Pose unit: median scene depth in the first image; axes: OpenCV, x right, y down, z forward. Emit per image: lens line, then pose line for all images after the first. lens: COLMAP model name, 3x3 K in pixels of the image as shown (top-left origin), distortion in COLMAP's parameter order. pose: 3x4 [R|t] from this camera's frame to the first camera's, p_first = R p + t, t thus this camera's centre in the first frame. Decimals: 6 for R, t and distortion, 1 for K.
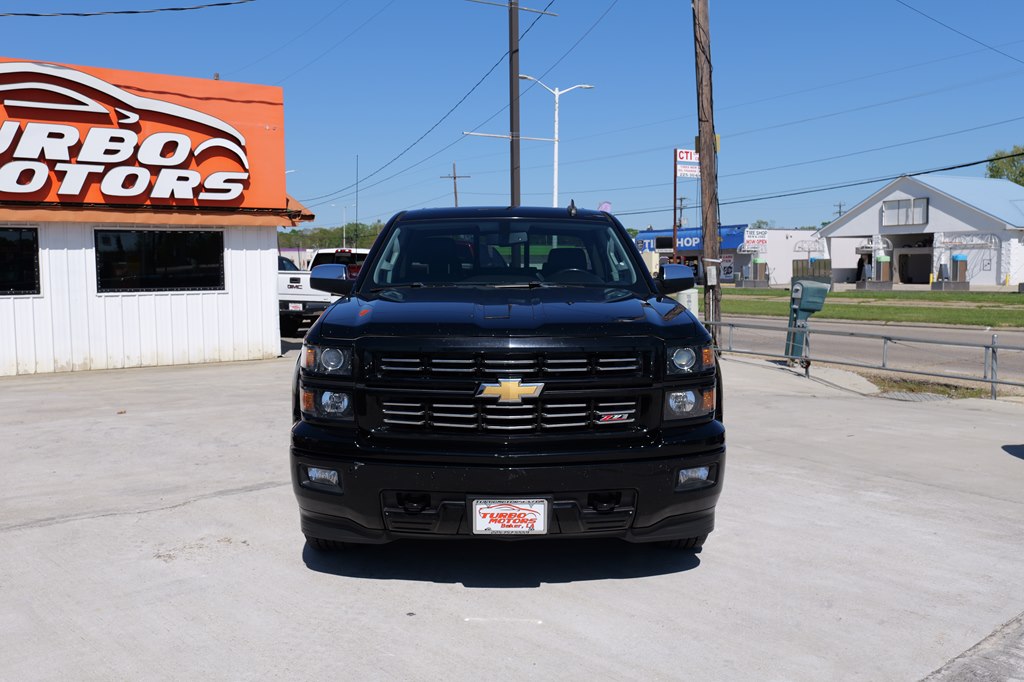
lens RADIAL K [[929.2, 0, 507.2], [0, 929.2, 339.7], [0, 0, 1]] dist [-0.000393, -0.007891]
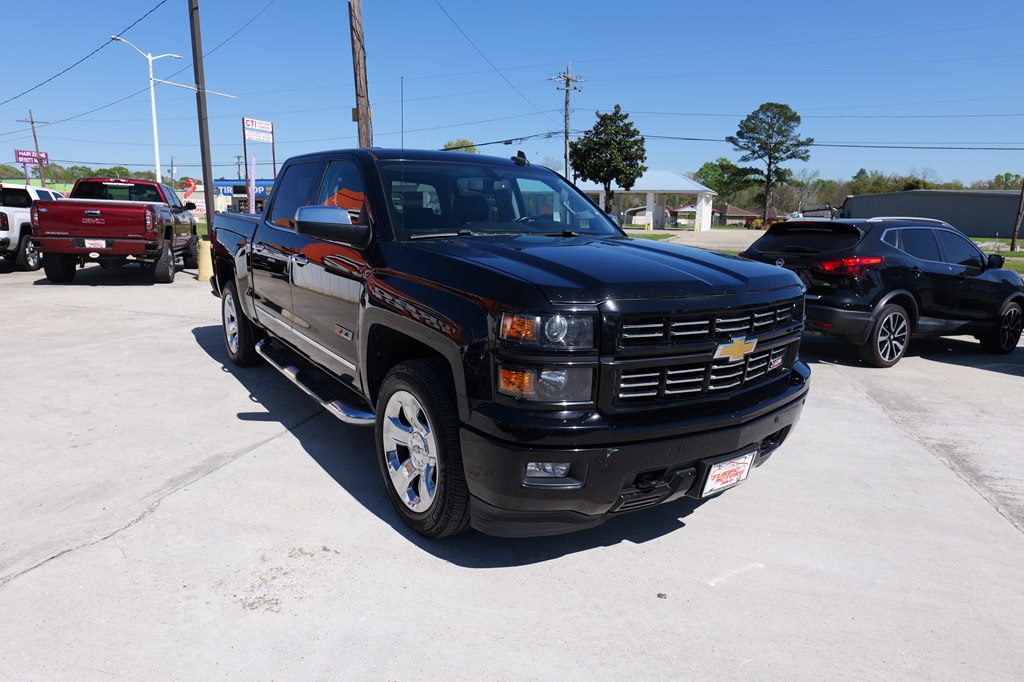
lens RADIAL K [[616.9, 0, 516.0], [0, 616.9, 345.0], [0, 0, 1]] dist [-0.005025, -0.000323]
pose [[0.821082, -0.094692, 0.562901, -0.164882], [0.016917, 0.989748, 0.141822, -0.013606], [-0.570559, -0.106925, 0.814266, 0.181320]]
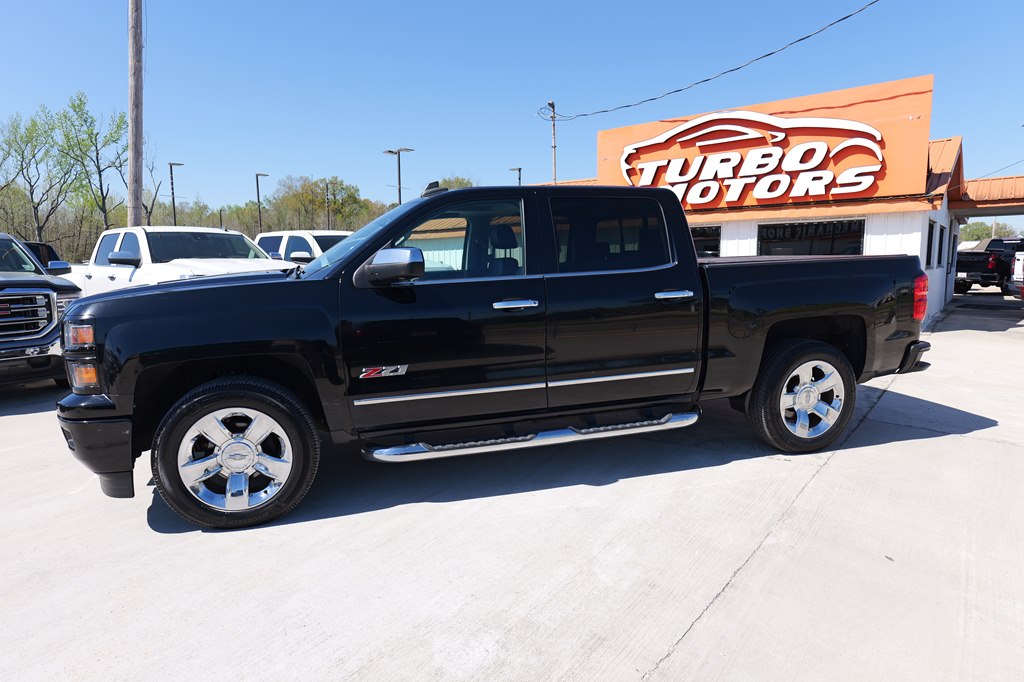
lens RADIAL K [[596.4, 0, 512.0], [0, 596.4, 341.0], [0, 0, 1]] dist [-0.014275, 0.001351]
pose [[0.269264, 0.129635, -0.954302, 0.328293], [-0.061084, 0.991203, 0.117413, -0.028915], [0.961127, 0.026678, 0.274814, 0.416586]]
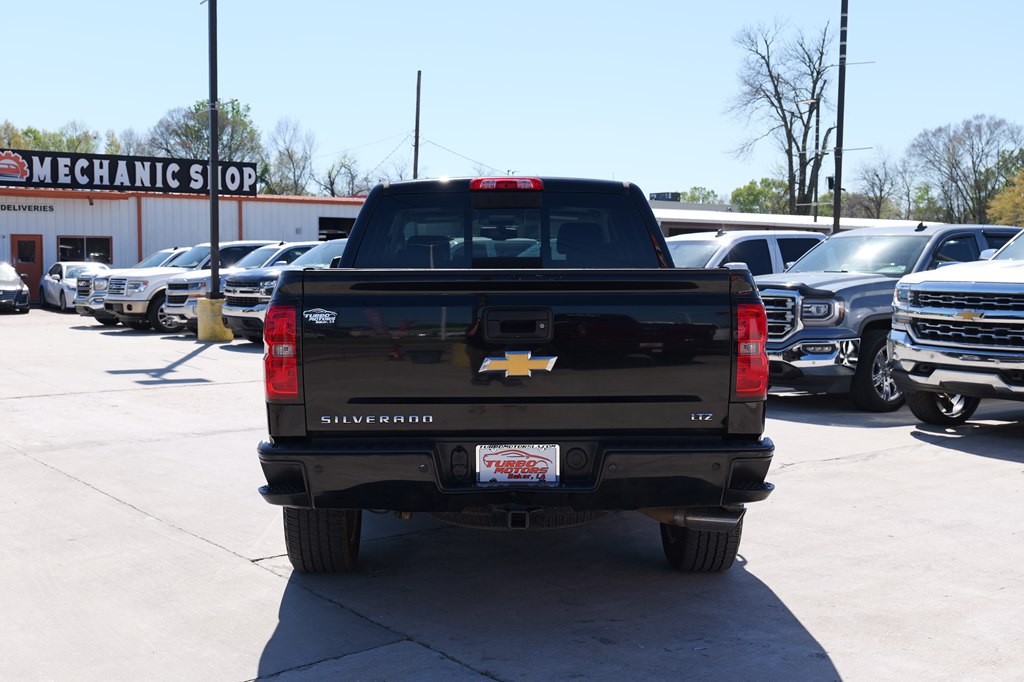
lens RADIAL K [[1216.0, 0, 512.0], [0, 1216.0, 341.0], [0, 0, 1]] dist [0.006808, 0.012153]
pose [[-0.999967, 0.003155, -0.007543, -0.002108], [0.002098, 0.990668, 0.136278, -0.079342], [0.007903, 0.136257, -0.990642, 1.083559]]
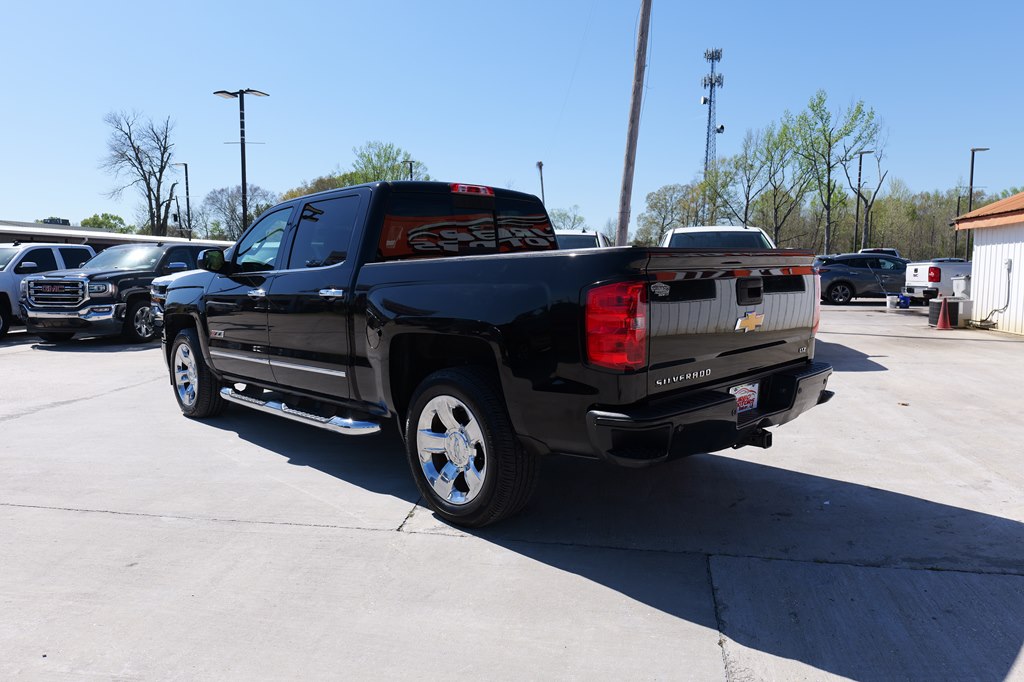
lens RADIAL K [[674.5, 0, 514.9], [0, 674.5, 336.4], [0, 0, 1]] dist [0.002749, 0.000733]
pose [[-0.727212, 0.079707, -0.681770, 0.227688], [-0.040747, 0.986471, 0.158794, -0.056042], [0.685203, 0.143257, -0.714125, 0.859113]]
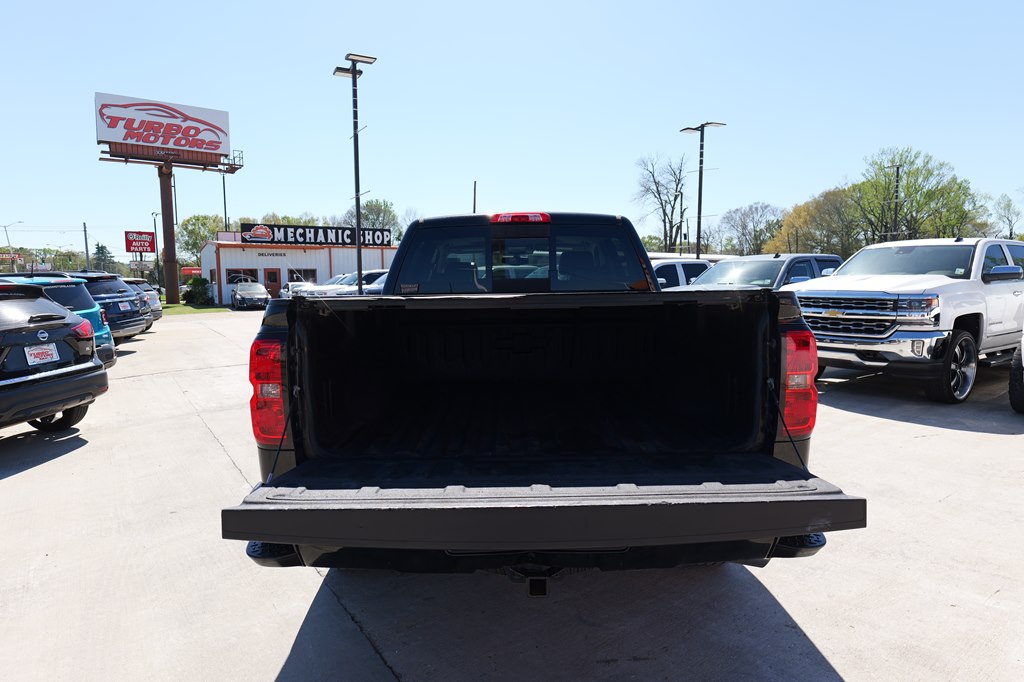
lens RADIAL K [[596.4, 0, 512.0], [0, 596.4, 341.0], [0, 0, 1]] dist [-0.014275, 0.001351]
pose [[-0.999806, 0.014492, 0.013344, -0.002840], [0.016601, 0.984500, 0.174596, -0.066764], [-0.010607, 0.174783, -0.984550, 0.883292]]
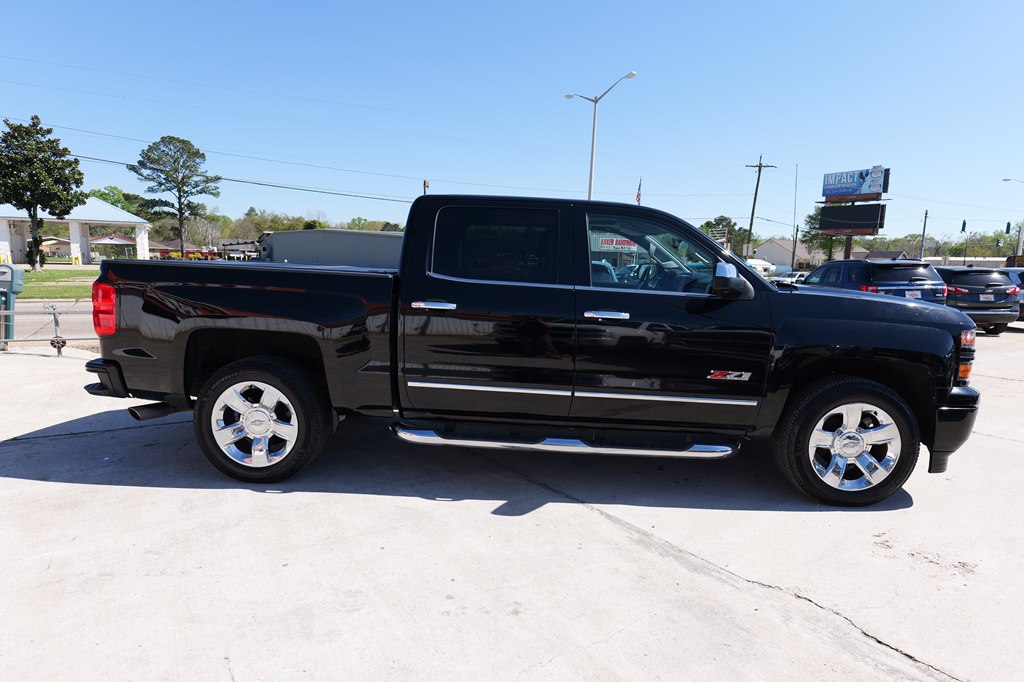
lens RADIAL K [[596.4, 0, 512.0], [0, 596.4, 341.0], [0, 0, 1]] dist [-0.014275, 0.001351]
pose [[0.050473, -0.124046, 0.990992, -0.354862], [0.049378, 0.991353, 0.121576, -0.038043], [-0.997504, 0.042797, 0.056162, 0.517843]]
